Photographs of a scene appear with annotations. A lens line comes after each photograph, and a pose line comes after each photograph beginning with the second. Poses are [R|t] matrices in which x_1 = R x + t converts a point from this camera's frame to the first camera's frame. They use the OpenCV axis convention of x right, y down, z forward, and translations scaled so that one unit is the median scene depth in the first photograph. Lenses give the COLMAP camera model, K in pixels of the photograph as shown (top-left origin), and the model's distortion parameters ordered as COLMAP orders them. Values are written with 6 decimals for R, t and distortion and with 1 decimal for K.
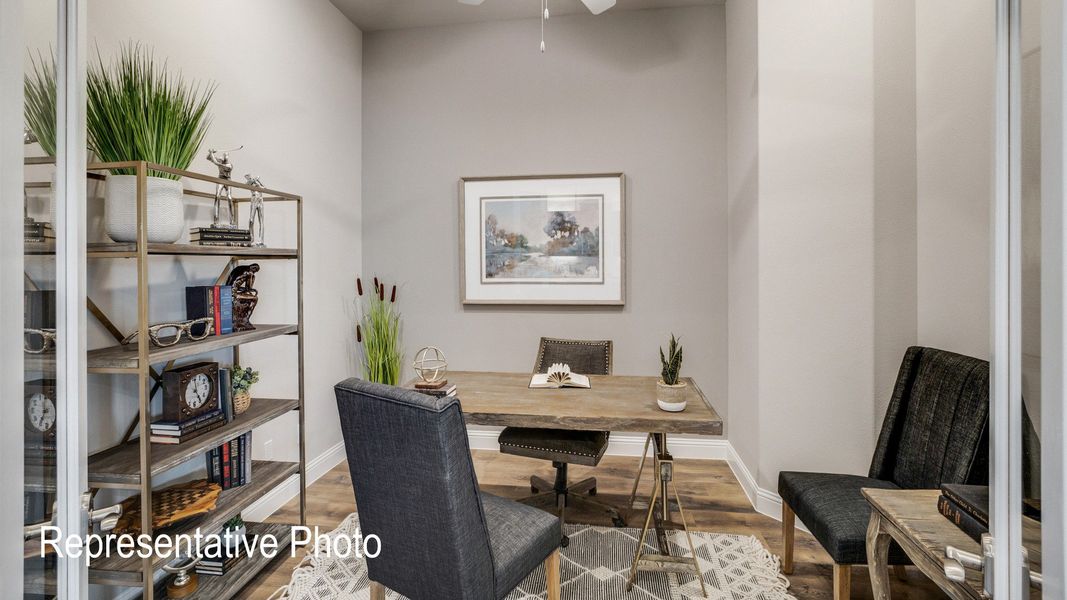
lens RADIAL K [[474.6, 0, 546.0], [0, 474.6, 263.4], [0, 0, 1]] dist [-0.012235, 0.003337]
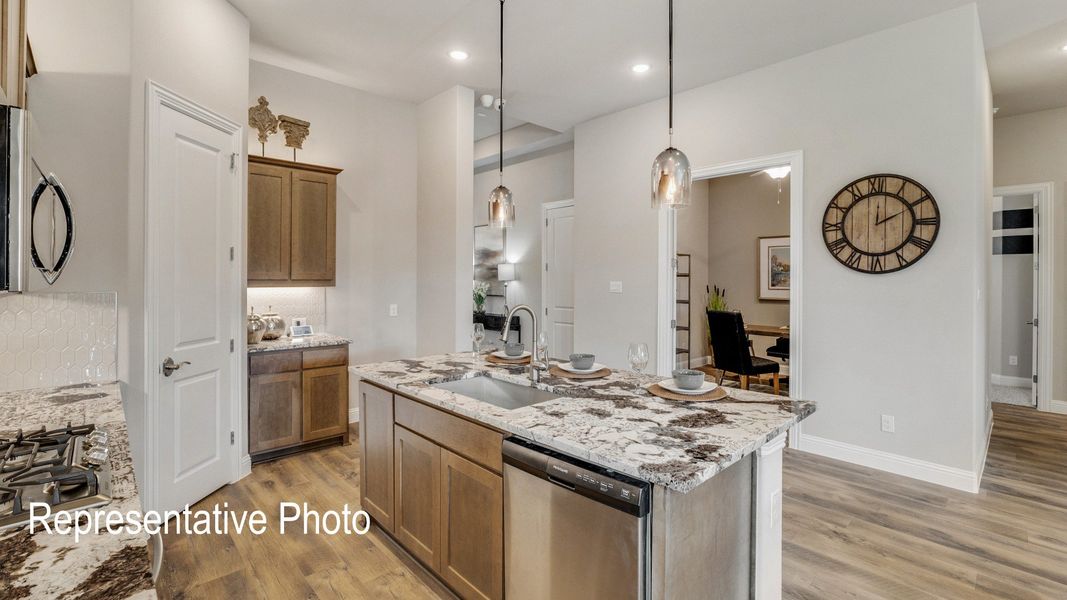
lens RADIAL K [[474.6, 0, 541.5], [0, 474.6, 276.8], [0, 0, 1]] dist [-0.012235, 0.003337]
pose [[0.776642, 0.011911, -0.629829, 0.375357], [-0.012367, 0.999917, 0.003660, -0.005839], [0.629820, 0.004947, 0.776725, -1.147426]]
